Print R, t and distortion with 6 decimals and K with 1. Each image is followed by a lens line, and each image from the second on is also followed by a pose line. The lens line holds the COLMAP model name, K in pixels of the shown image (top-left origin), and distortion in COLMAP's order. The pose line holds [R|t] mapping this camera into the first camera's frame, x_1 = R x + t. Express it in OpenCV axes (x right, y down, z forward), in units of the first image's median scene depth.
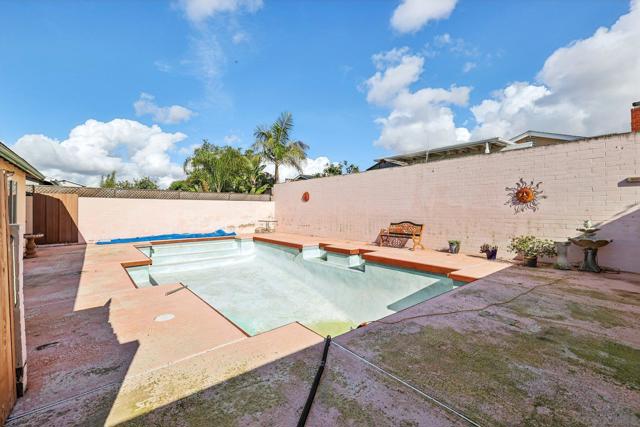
lens RADIAL K [[280.8, 0, 323.1], [0, 280.8, 210.1], [0, 0, 1]] dist [0.000841, -0.000719]
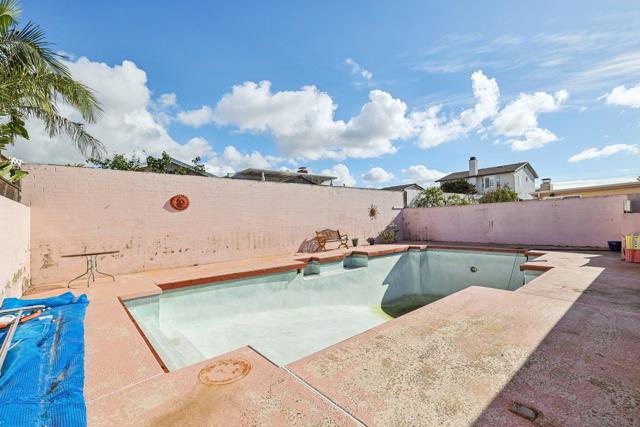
lens RADIAL K [[280.8, 0, 327.9], [0, 280.8, 213.5], [0, 0, 1]] dist [0.000841, -0.000719]
pose [[-0.012137, 0.029293, 0.999497, -0.918089], [0.034166, 0.998999, -0.028864, 0.003944], [-0.999342, 0.033798, -0.013126, 0.947396]]
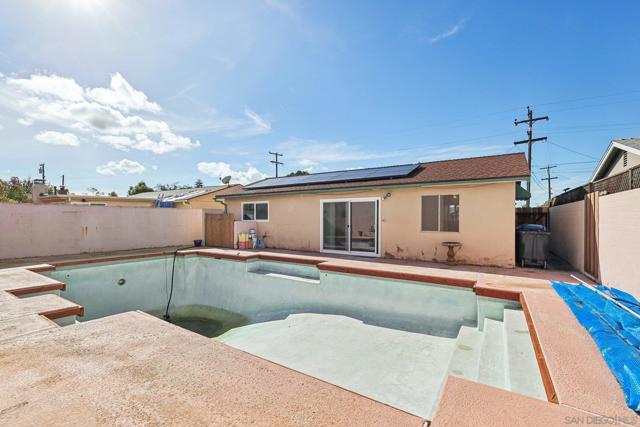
lens RADIAL K [[280.8, 0, 313.9], [0, 280.8, 217.7], [0, 0, 1]] dist [0.000841, -0.000719]
pose [[-0.960775, -0.001296, -0.277326, -0.201214], [-0.000305, 0.999993, -0.003615, -0.002857], [0.277328, -0.003388, -0.960769, 1.451964]]
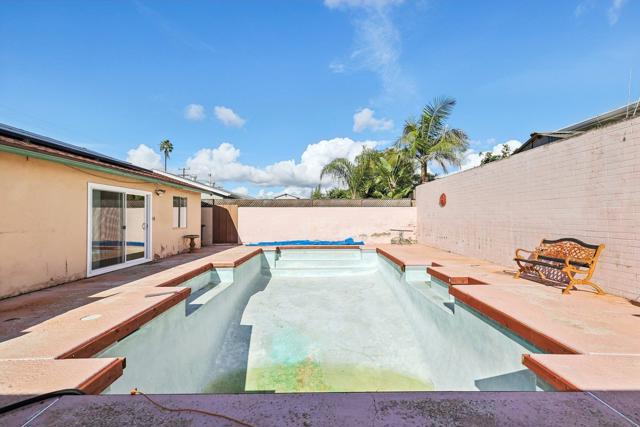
lens RADIAL K [[299.3, 0, 318.9], [0, 299.3, 212.5], [0, 0, 1]] dist [0.003908, -0.000098]
pose [[0.767628, -0.010408, -0.640811, 0.278531], [0.001075, 0.999888, -0.014951, -0.001999], [0.640894, 0.010788, 0.767553, 0.217325]]
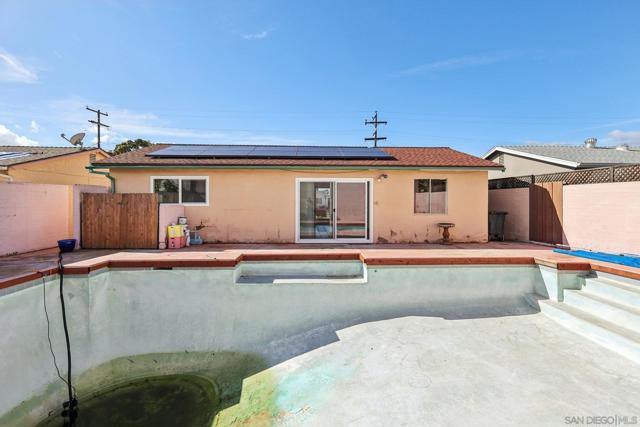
lens RADIAL K [[280.8, 0, 317.3], [0, 280.8, 199.5], [0, 0, 1]] dist [0.000841, -0.000719]
pose [[-0.616297, -0.002972, -0.787508, 0.130277], [-0.000067, 0.999993, -0.003721, -0.005970], [0.787514, -0.002240, -0.616293, 1.003100]]
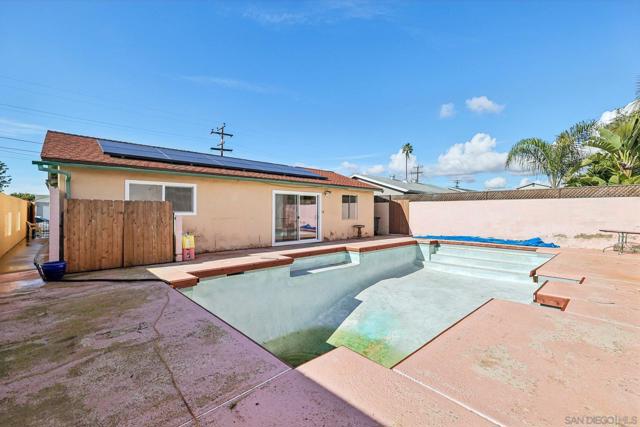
lens RADIAL K [[280.8, 0, 314.4], [0, 280.8, 207.5], [0, 0, 1]] dist [0.000841, -0.000719]
pose [[0.040187, -0.009285, -0.999149, 0.512264], [-0.002704, 0.999952, -0.009401, -0.004898], [0.999189, 0.003079, 0.040160, 0.511191]]
